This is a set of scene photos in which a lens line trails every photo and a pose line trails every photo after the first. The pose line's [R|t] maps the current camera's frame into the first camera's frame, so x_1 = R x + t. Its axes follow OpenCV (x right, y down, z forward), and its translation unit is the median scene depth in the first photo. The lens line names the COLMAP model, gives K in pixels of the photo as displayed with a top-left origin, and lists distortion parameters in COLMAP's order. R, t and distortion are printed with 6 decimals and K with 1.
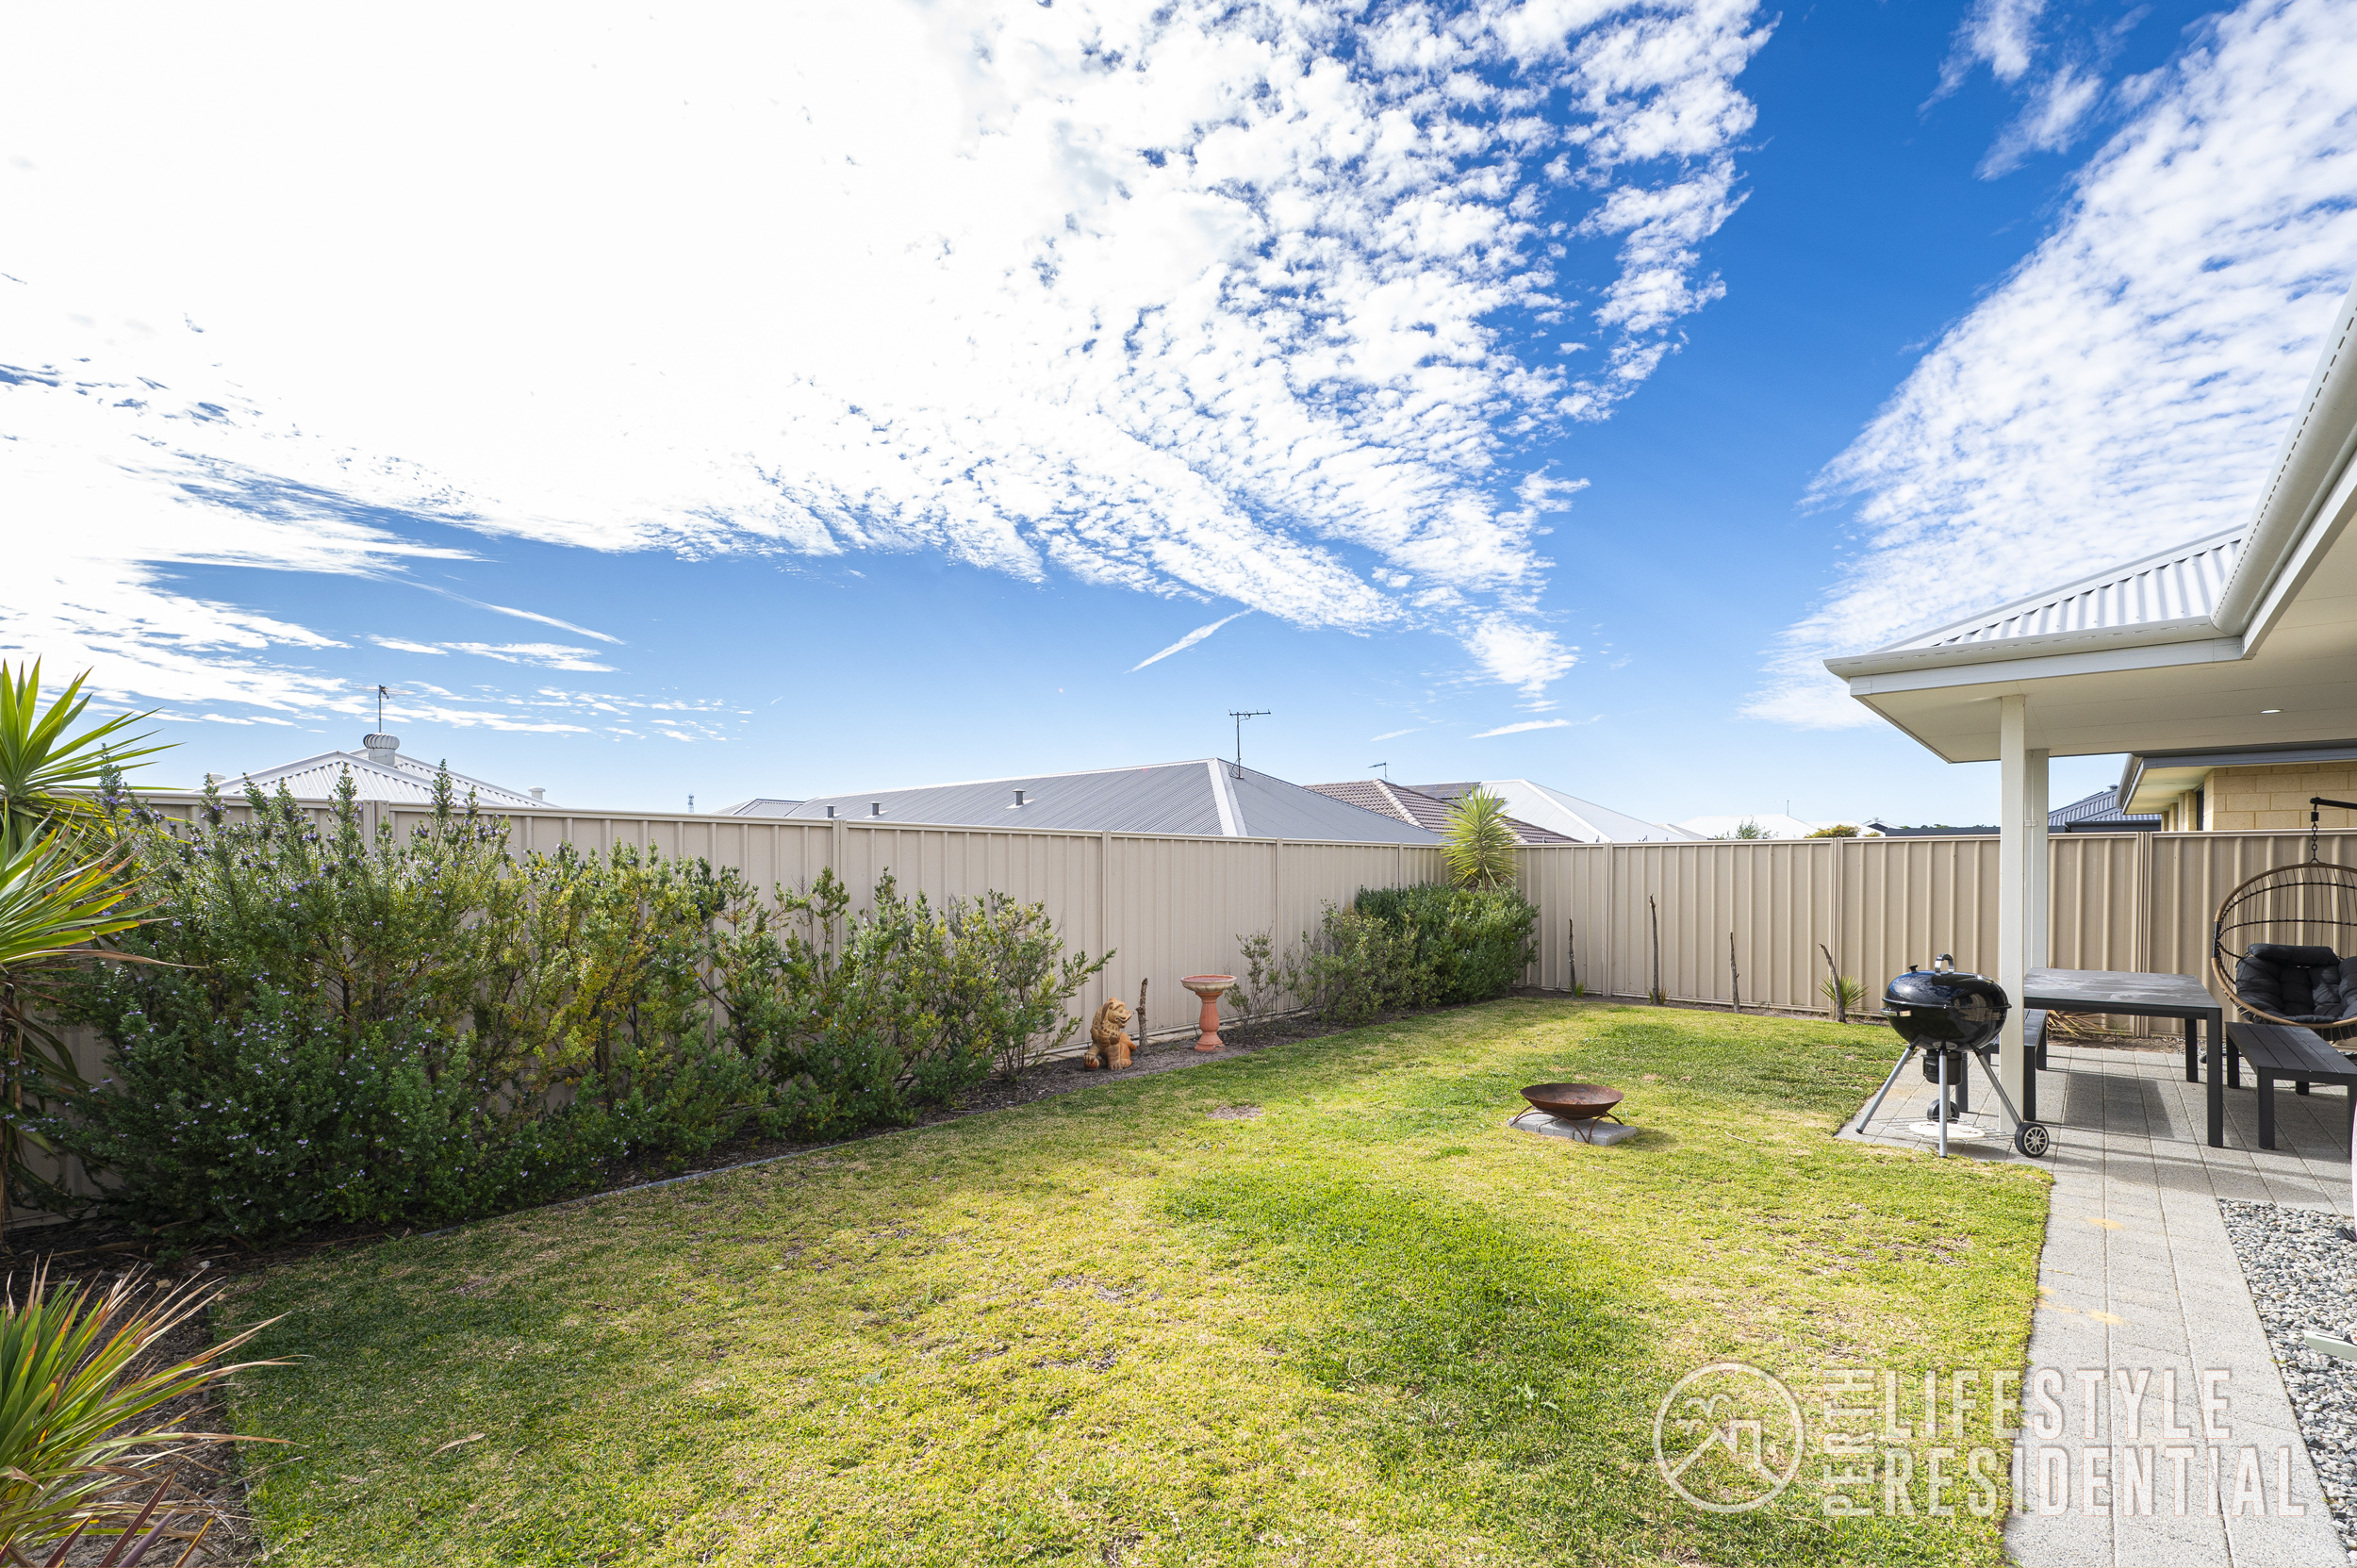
lens RADIAL K [[1030.9, 0, 1270.1], [0, 1030.9, 914.8], [0, 0, 1]] dist [-0.000104, -0.000927]
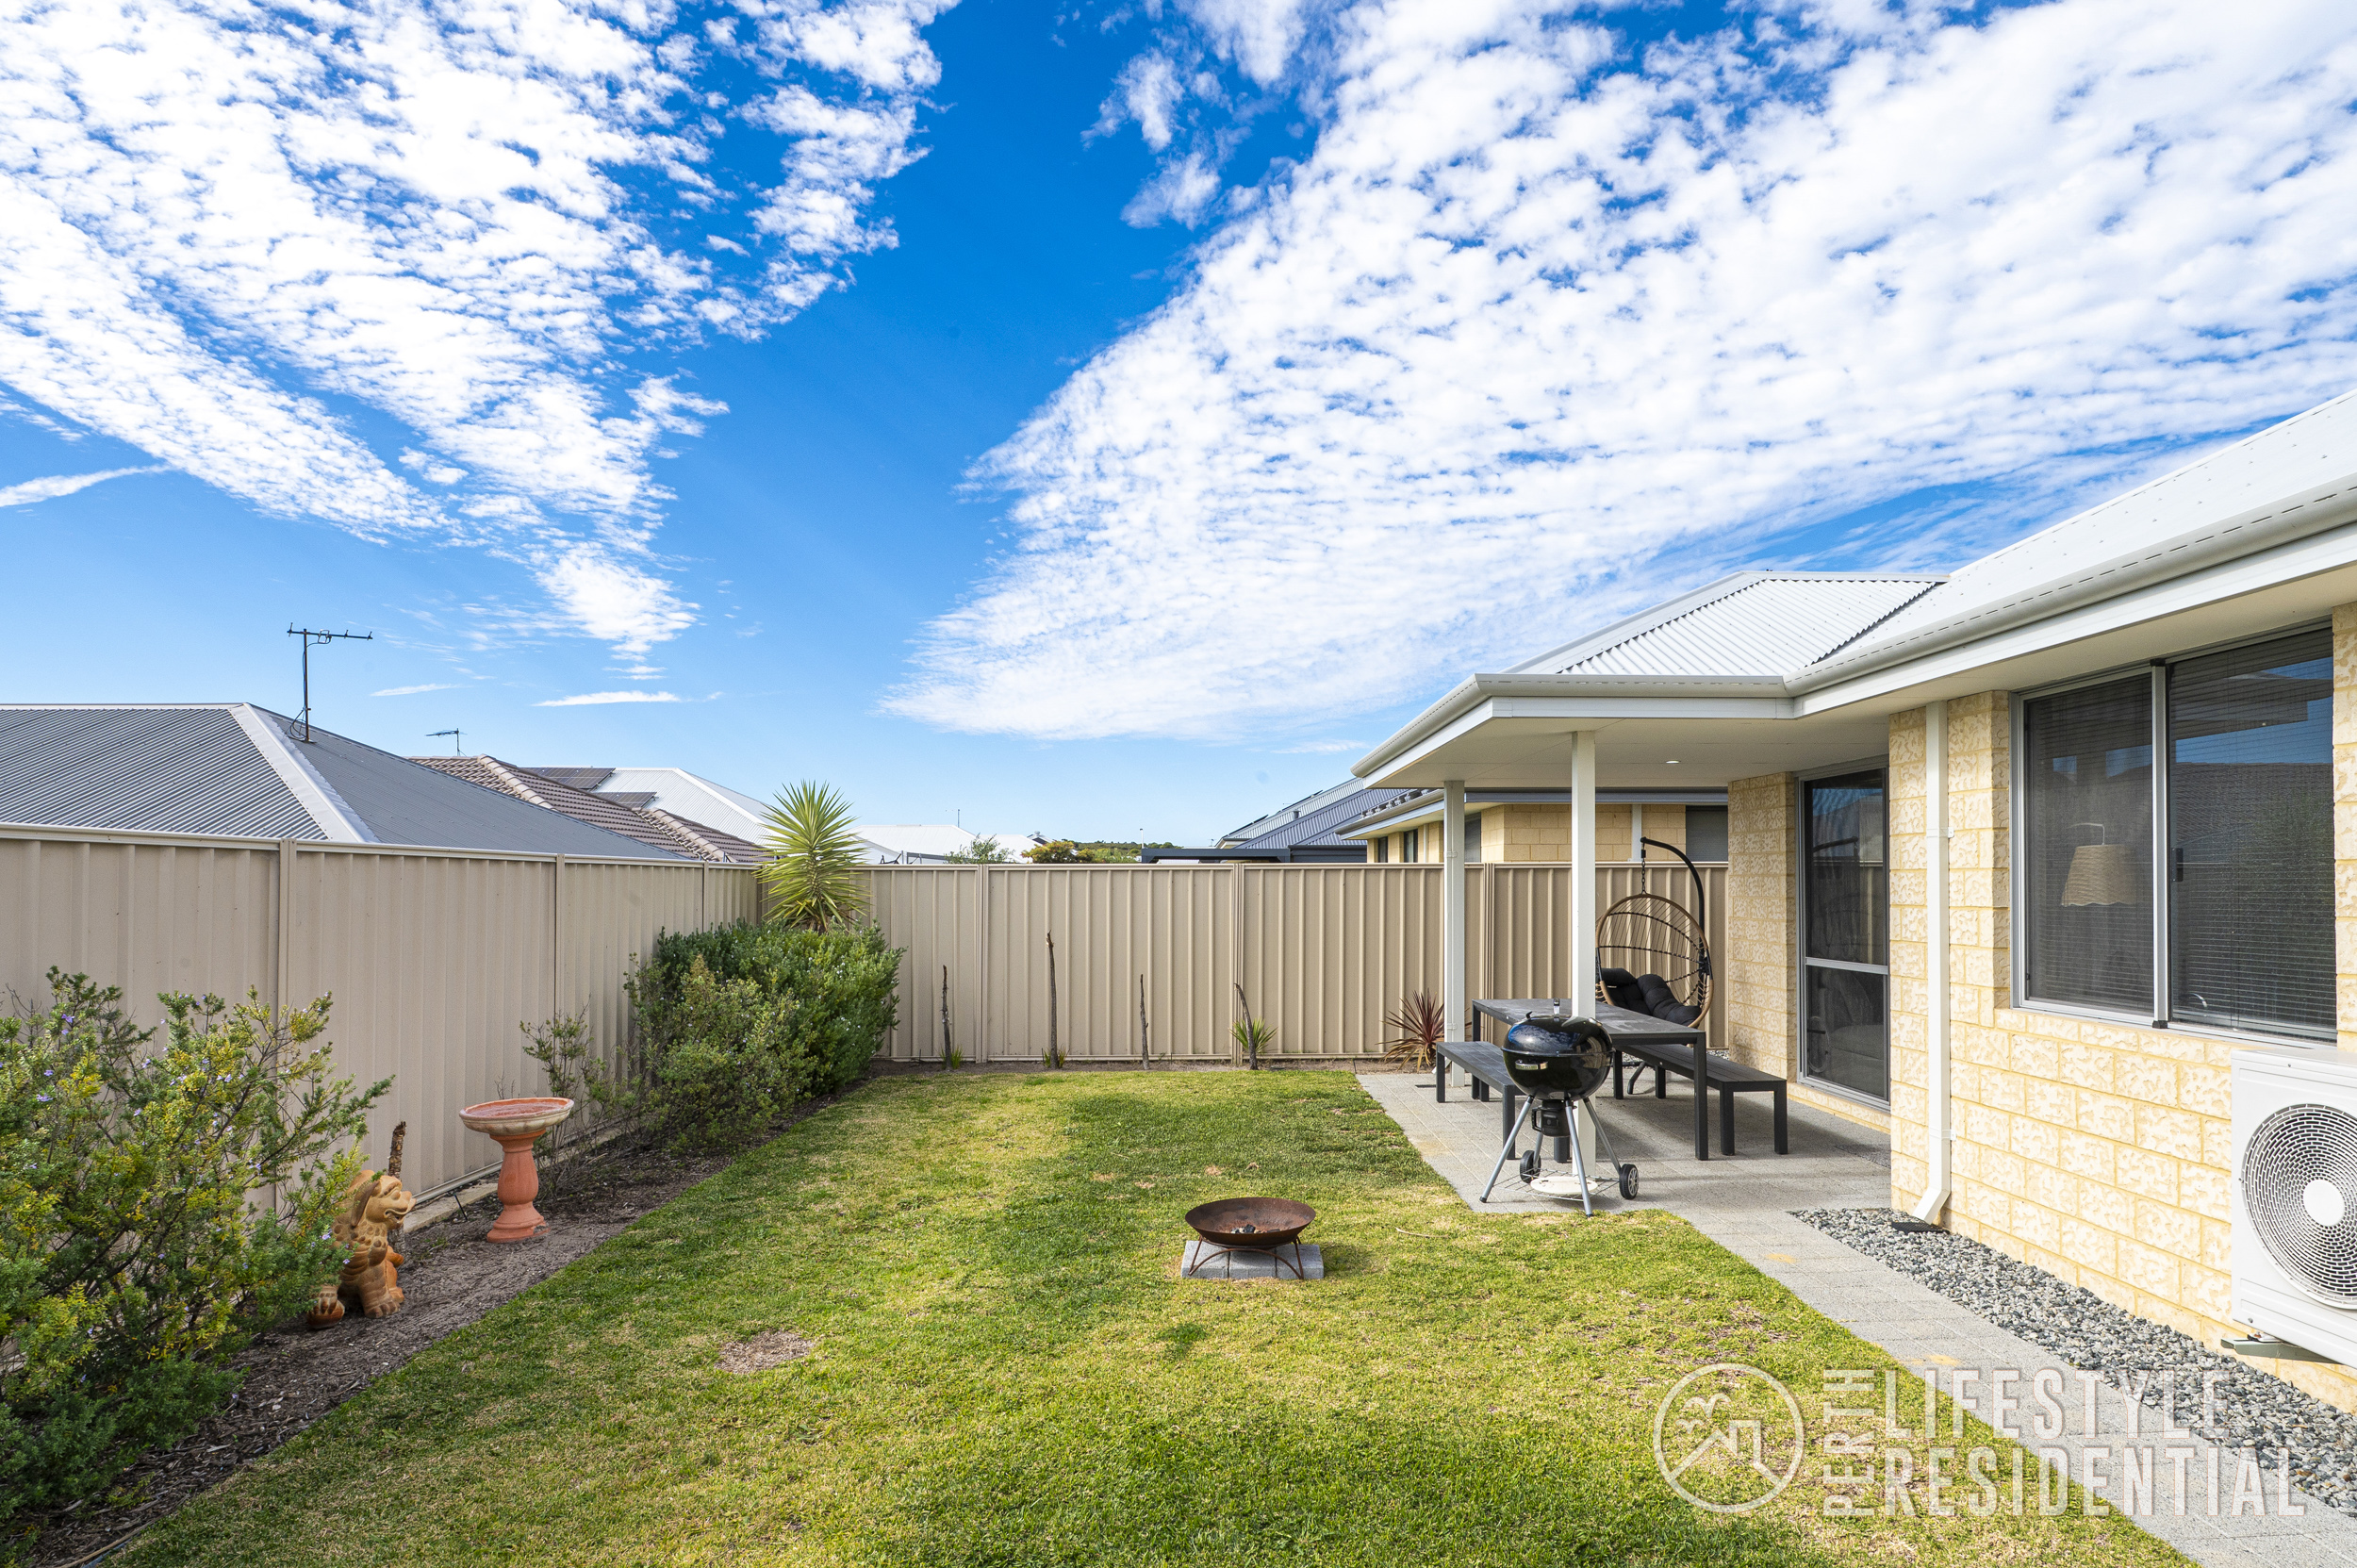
lens RADIAL K [[1254.0, 0, 1240.1], [0, 1254.0, 795.1], [0, 0, 1]] dist [-0.002043, -0.001704]
pose [[0.738163, 0.045844, 0.673063, -0.048204], [0.031098, 0.994316, -0.101831, -0.005345], [-0.673906, 0.096098, 0.732541, 0.042768]]
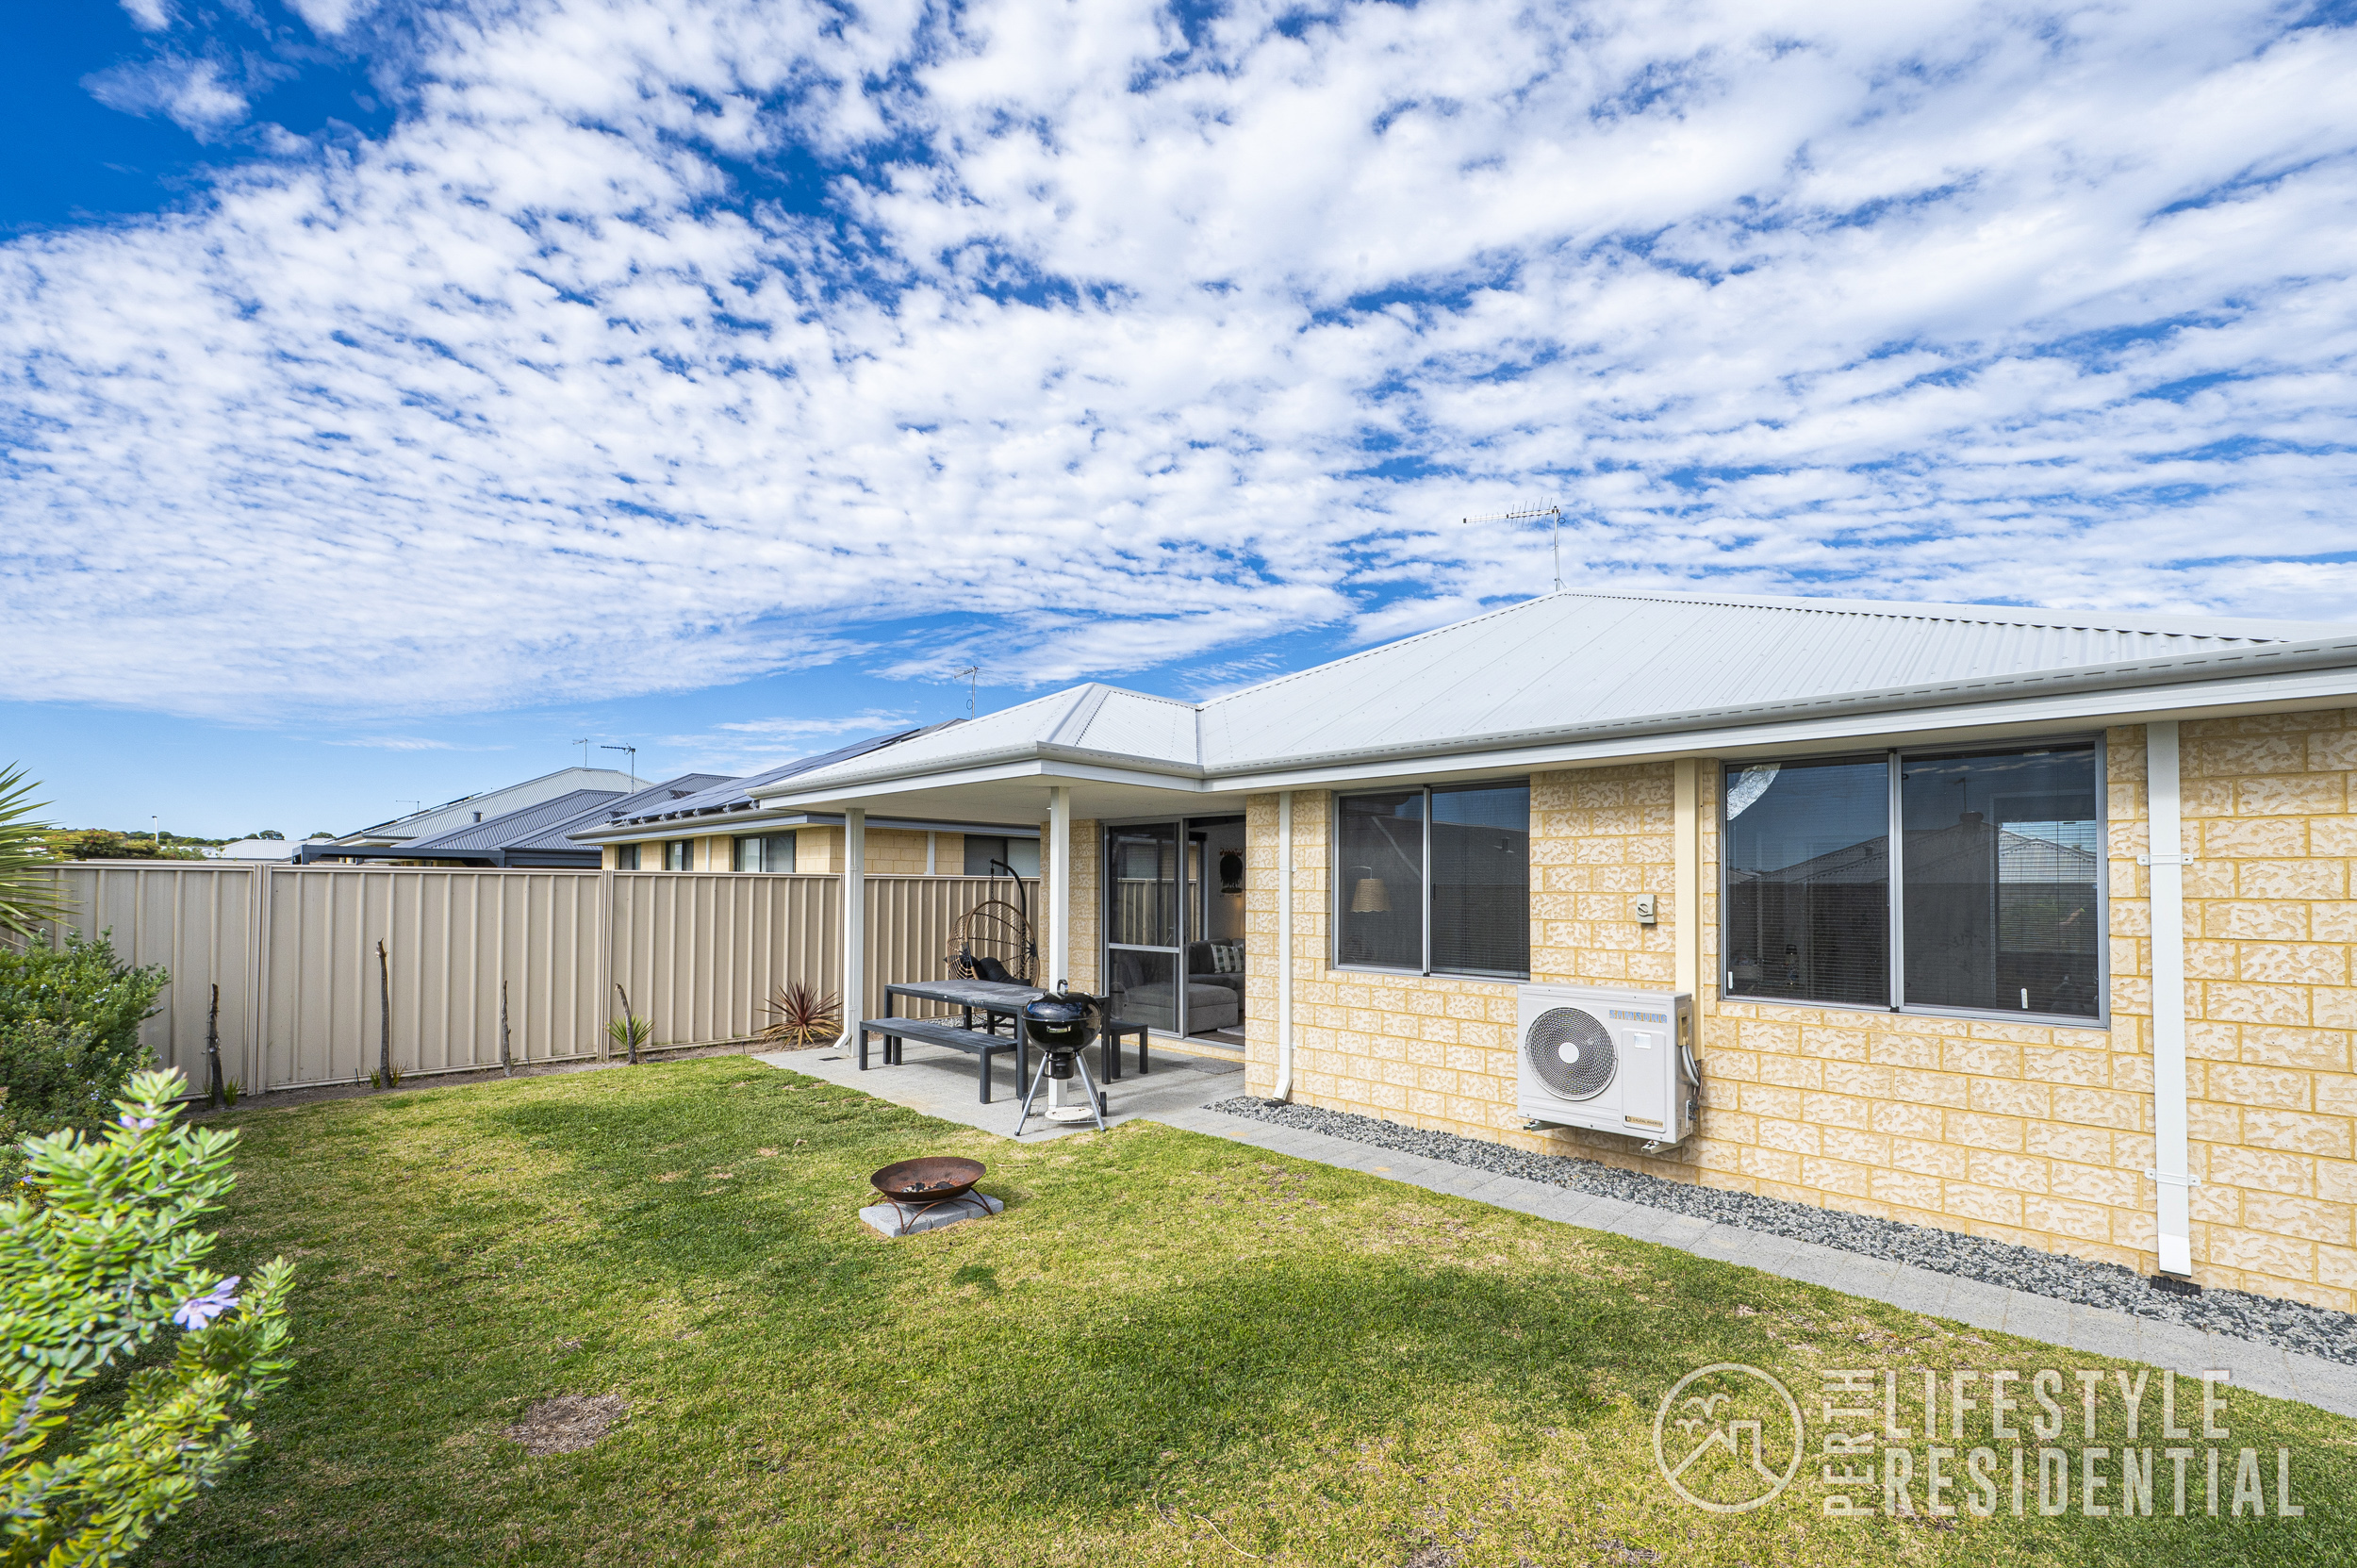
lens RADIAL K [[967.0, 0, 1189.1], [0, 967.0, 841.7], [0, 0, 1]] dist [-0.003636, -0.000175]
pose [[0.052874, 0.046143, 0.997535, -0.078127], [0.033971, 0.998271, -0.047978, -0.009808], [-0.998023, 0.036425, 0.051215, 0.100217]]
